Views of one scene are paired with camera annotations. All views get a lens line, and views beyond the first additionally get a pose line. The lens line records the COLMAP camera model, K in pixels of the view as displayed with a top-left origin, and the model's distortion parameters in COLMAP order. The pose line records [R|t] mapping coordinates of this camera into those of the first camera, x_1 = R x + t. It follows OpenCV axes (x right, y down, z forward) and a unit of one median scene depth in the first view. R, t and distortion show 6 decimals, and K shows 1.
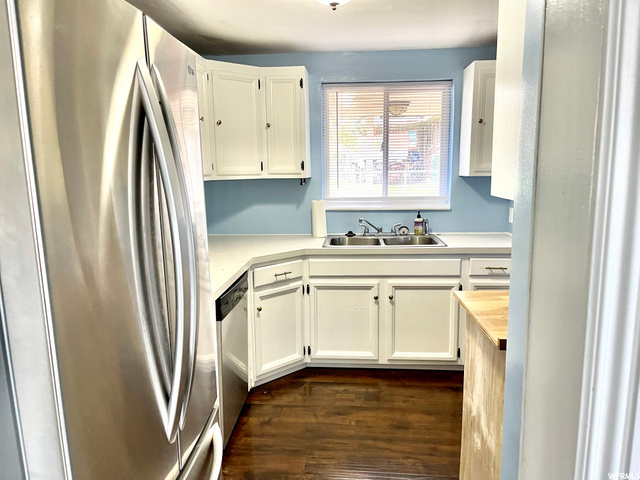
lens RADIAL K [[482.0, 0, 316.2], [0, 482.0, 242.7], [0, 0, 1]] dist [0.033232, 0.000094]
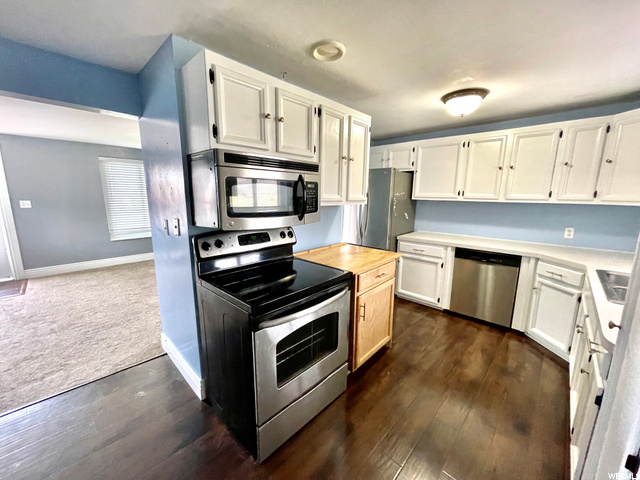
lens RADIAL K [[257.4, 0, 320.0], [0, 257.4, 240.0], [0, 0, 1]] dist [0.000545, -0.000065]
pose [[-0.635456, 0.138756, -0.759567, 0.954378], [-0.121764, 0.953404, 0.276034, -0.157234], [0.762476, 0.267895, -0.588951, 0.964385]]
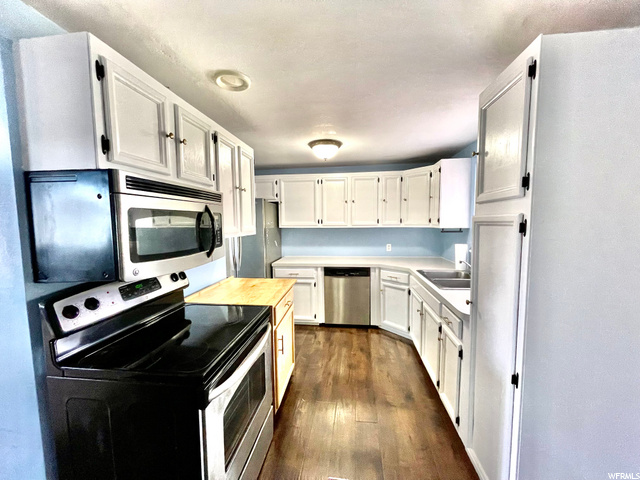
lens RADIAL K [[257.4, 0, 320.0], [0, 257.4, 240.0], [0, 0, 1]] dist [0.000545, -0.000065]
pose [[-0.064424, 0.081532, -0.994586, 1.015993], [-0.140580, 0.985976, 0.089932, -0.141270], [0.987971, 0.145613, -0.052059, 0.804229]]
